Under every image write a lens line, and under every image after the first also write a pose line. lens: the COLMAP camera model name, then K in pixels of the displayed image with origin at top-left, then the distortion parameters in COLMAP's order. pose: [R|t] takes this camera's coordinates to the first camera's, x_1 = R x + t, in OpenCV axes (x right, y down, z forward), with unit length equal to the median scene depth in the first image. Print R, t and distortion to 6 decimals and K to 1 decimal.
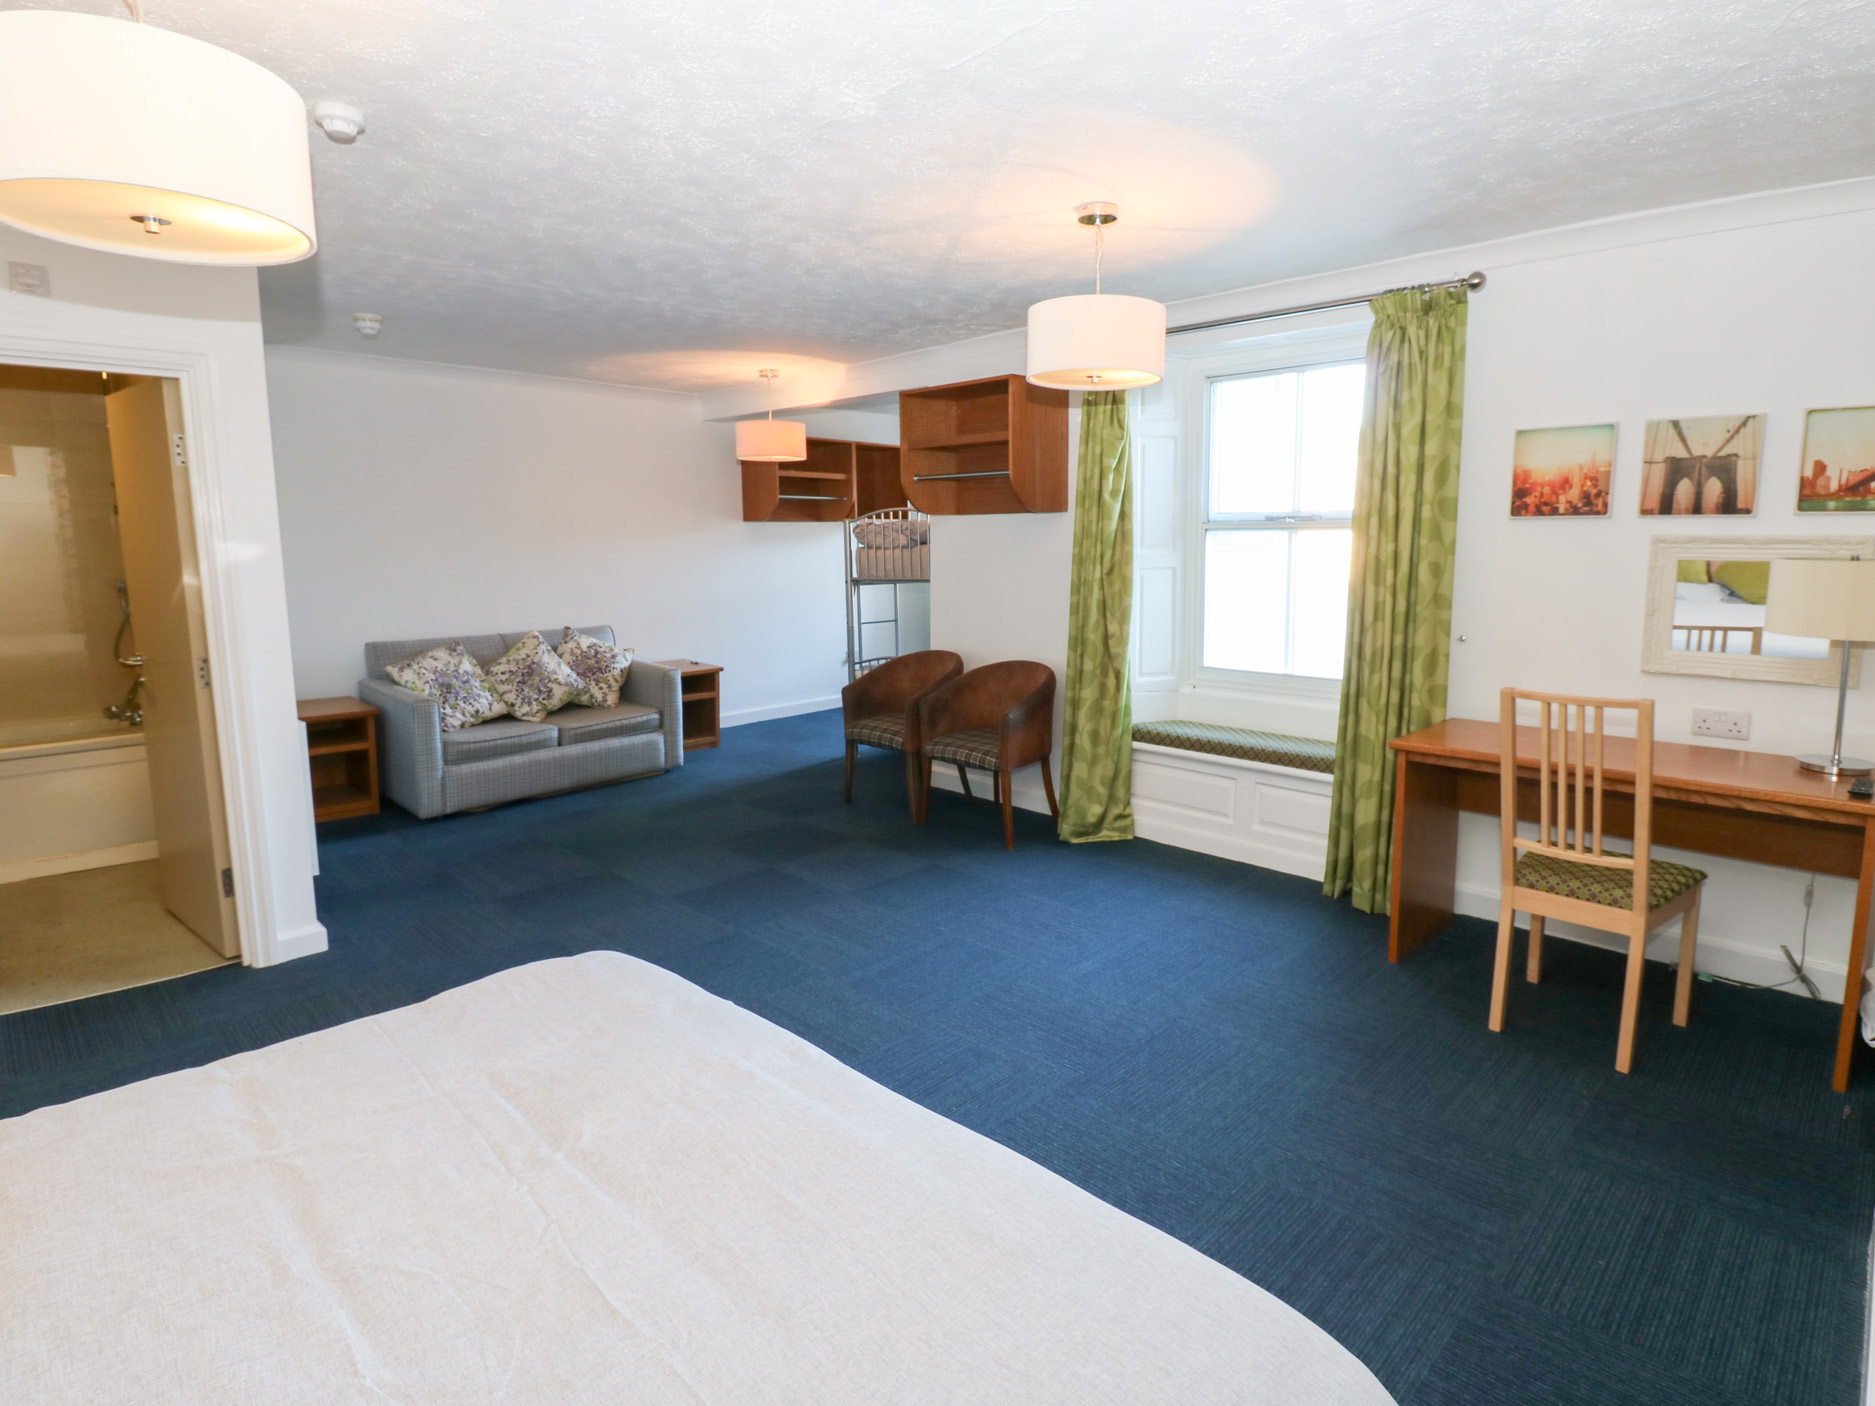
lens RADIAL K [[1006.0, 0, 937.5], [0, 1006.0, 703.0], [0, 0, 1]] dist [0.002228, 0.000031]
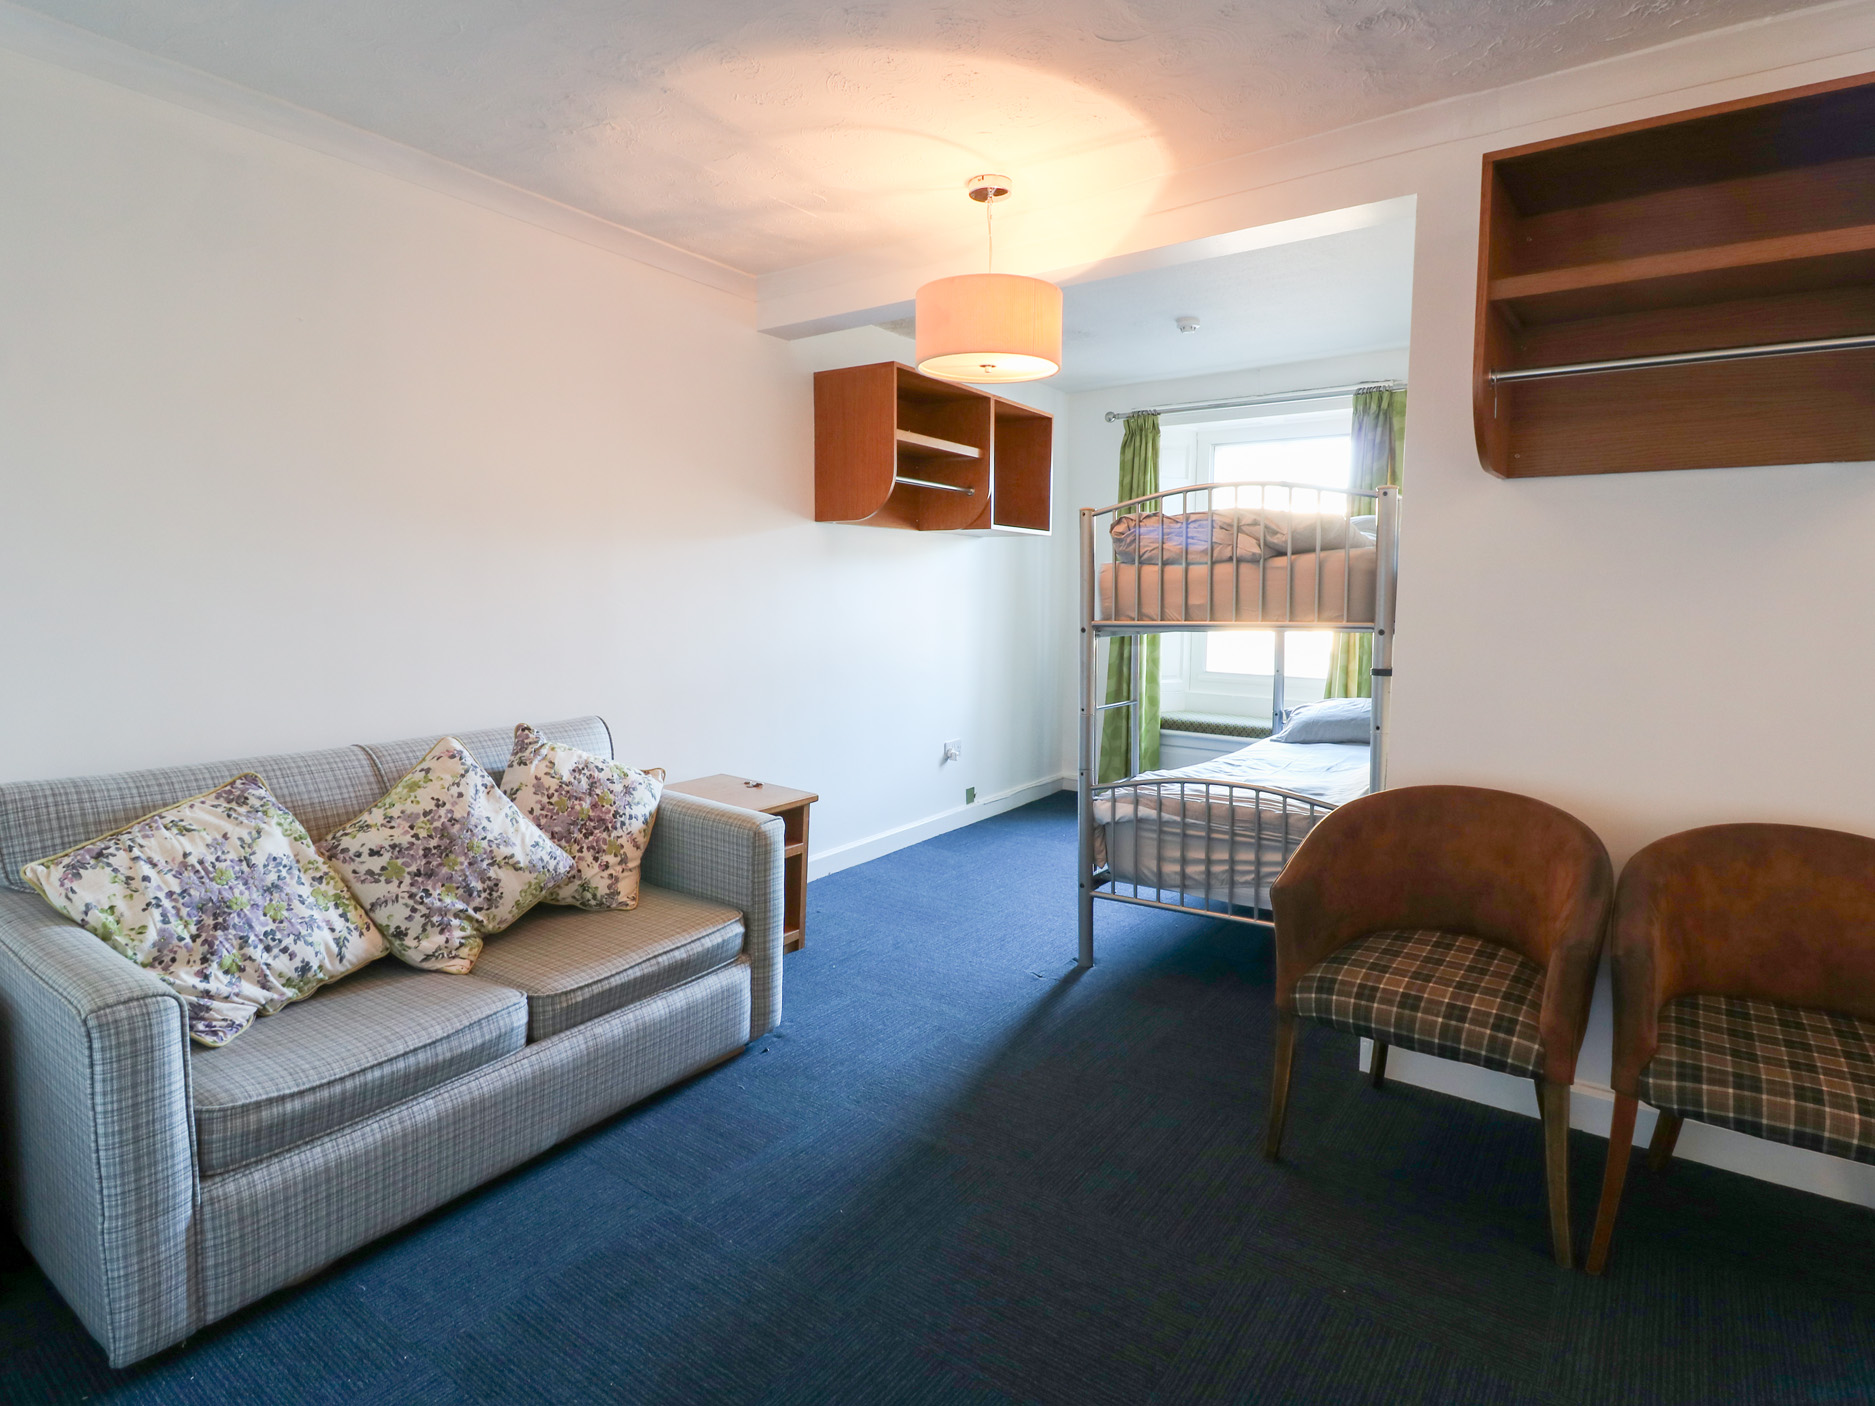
lens RADIAL K [[981.2, 0, 937.5], [0, 981.2, 703.0], [0, 0, 1]] dist [0.000948, -0.014670]
pose [[0.986439, 0.003170, 0.164097, -0.276177], [0.003825, 0.999098, -0.042294, -0.070953], [-0.164083, 0.042348, 0.985537, 0.580486]]
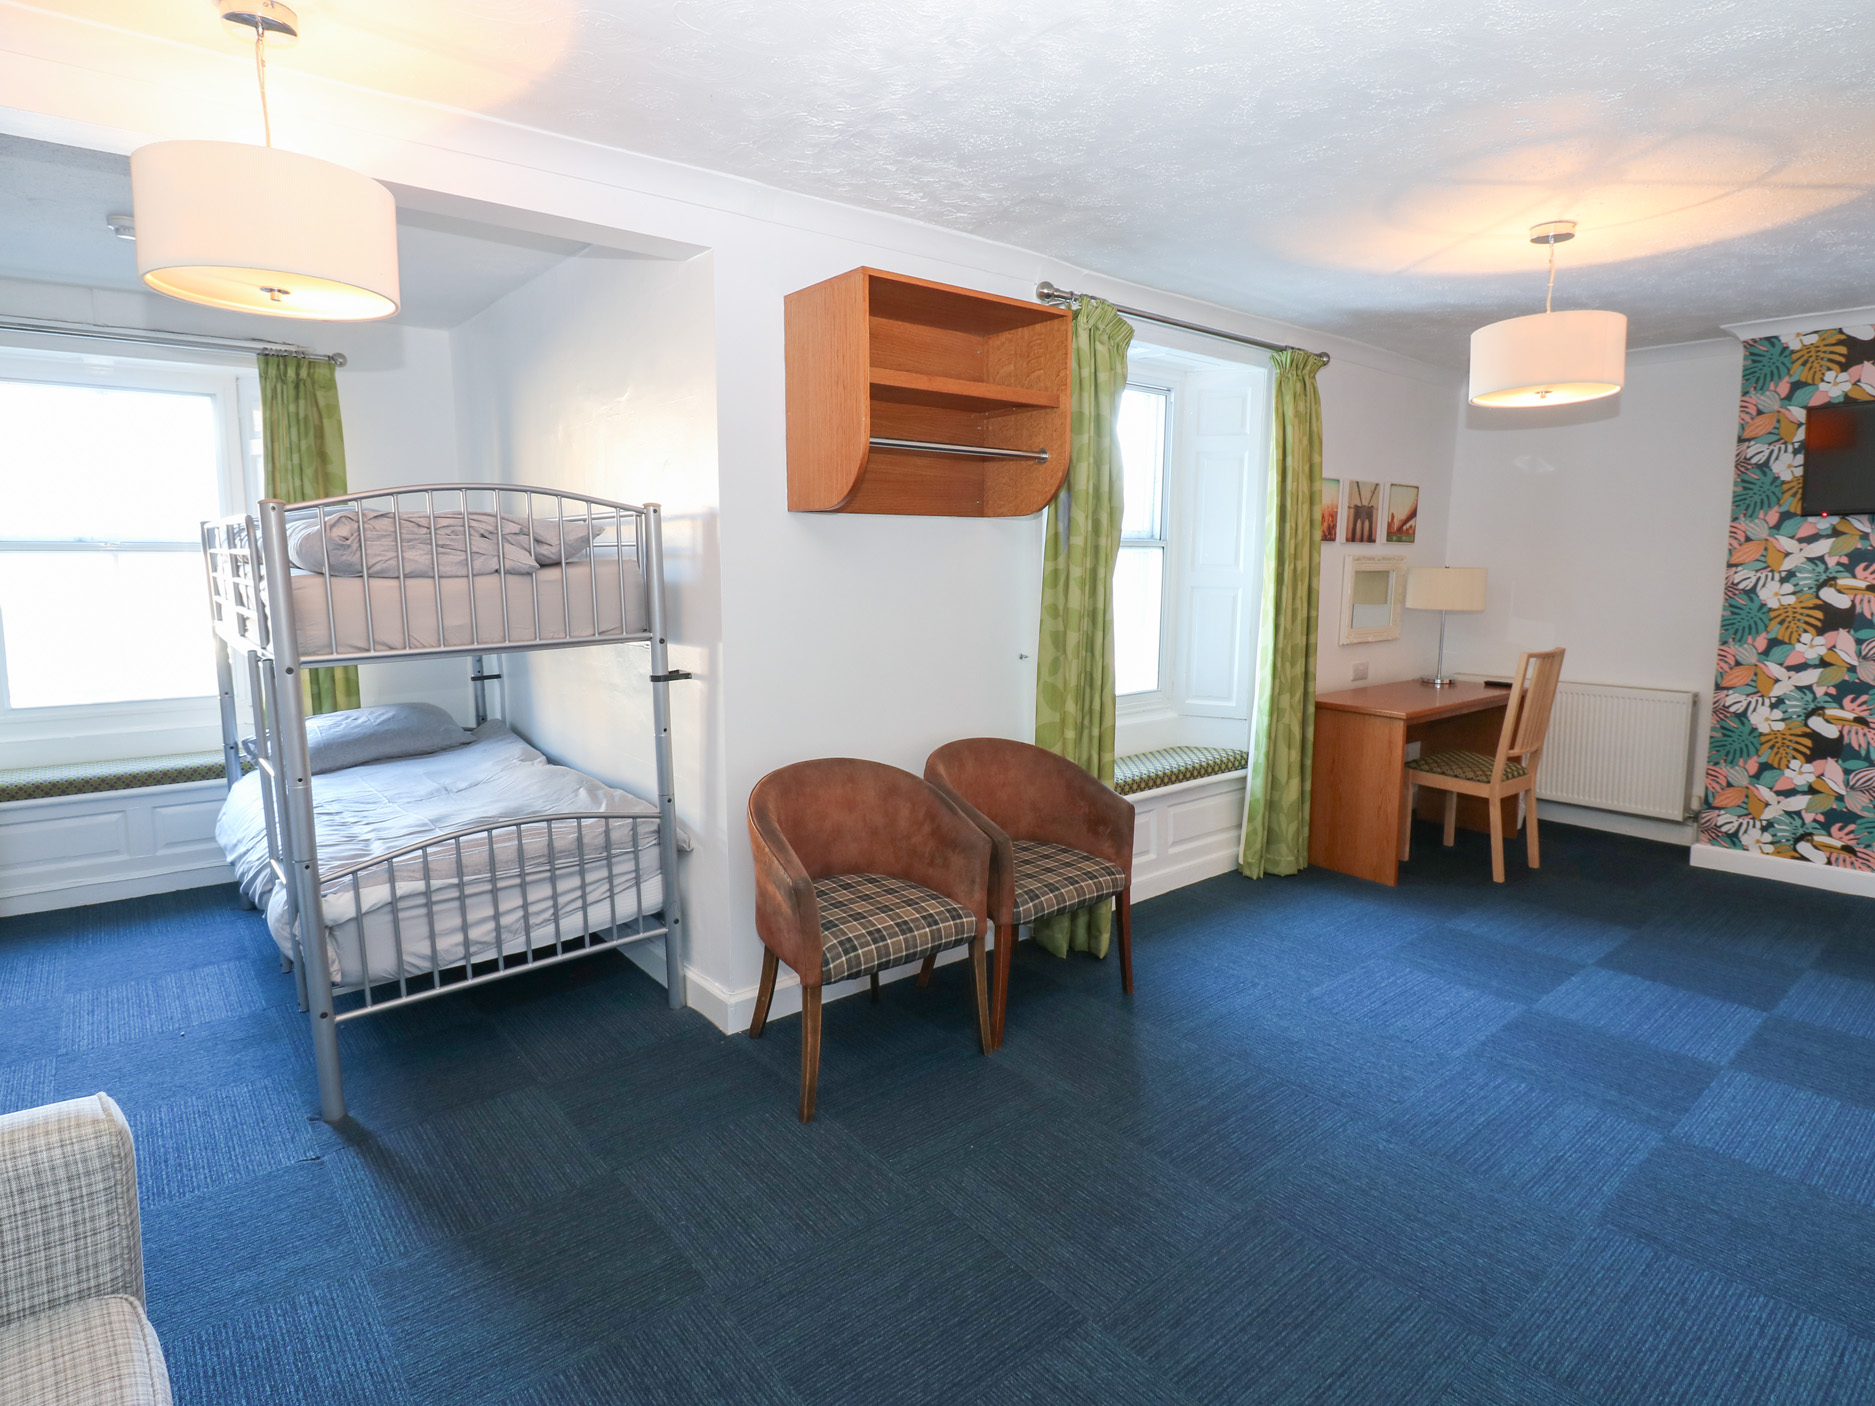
lens RADIAL K [[1006.0, 0, 937.5], [0, 1006.0, 703.0], [0, 0, 1]] dist [0.002228, 0.000031]
pose [[0.108905, -0.131835, 0.985271, -0.455610], [0.163205, 0.980088, 0.113102, -0.119661], [-0.980563, 0.148483, 0.128253, 0.776903]]
